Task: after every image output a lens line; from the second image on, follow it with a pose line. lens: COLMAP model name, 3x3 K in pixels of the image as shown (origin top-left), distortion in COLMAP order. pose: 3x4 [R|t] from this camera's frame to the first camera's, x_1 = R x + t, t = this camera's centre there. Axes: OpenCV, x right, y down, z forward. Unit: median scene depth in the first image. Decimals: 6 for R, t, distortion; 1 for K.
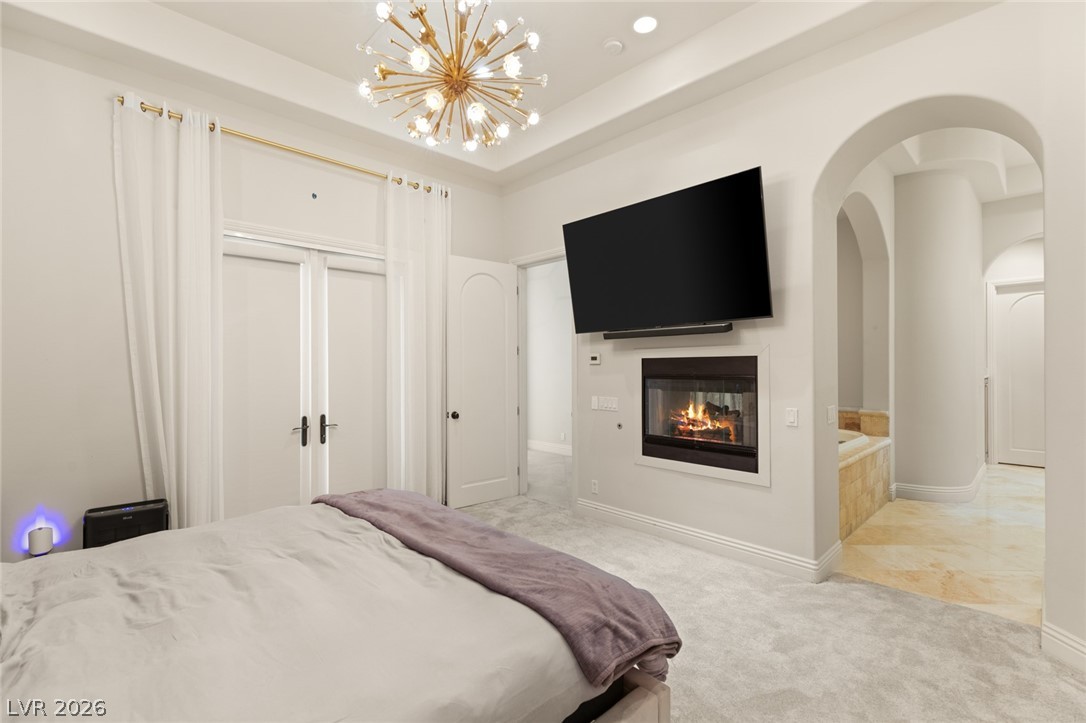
lens RADIAL K [[497.4, 0, 543.0], [0, 497.4, 361.5], [0, 0, 1]] dist [0.000916, 0.000238]
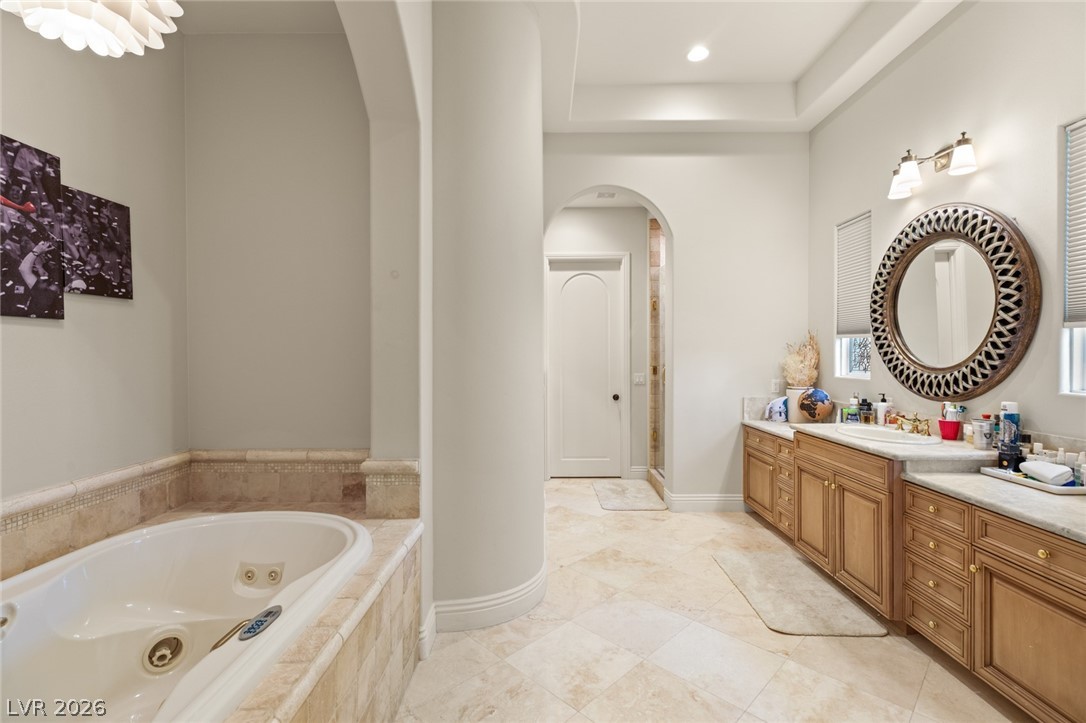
lens RADIAL K [[497.4, 0, 543.0], [0, 497.4, 361.5], [0, 0, 1]] dist [0.000916, 0.000238]
pose [[0.689912, 0.006919, 0.723860, 0.434363], [0.003550, 0.999910, -0.012941, 0.016016], [-0.723885, 0.011498, 0.689825, 0.592865]]
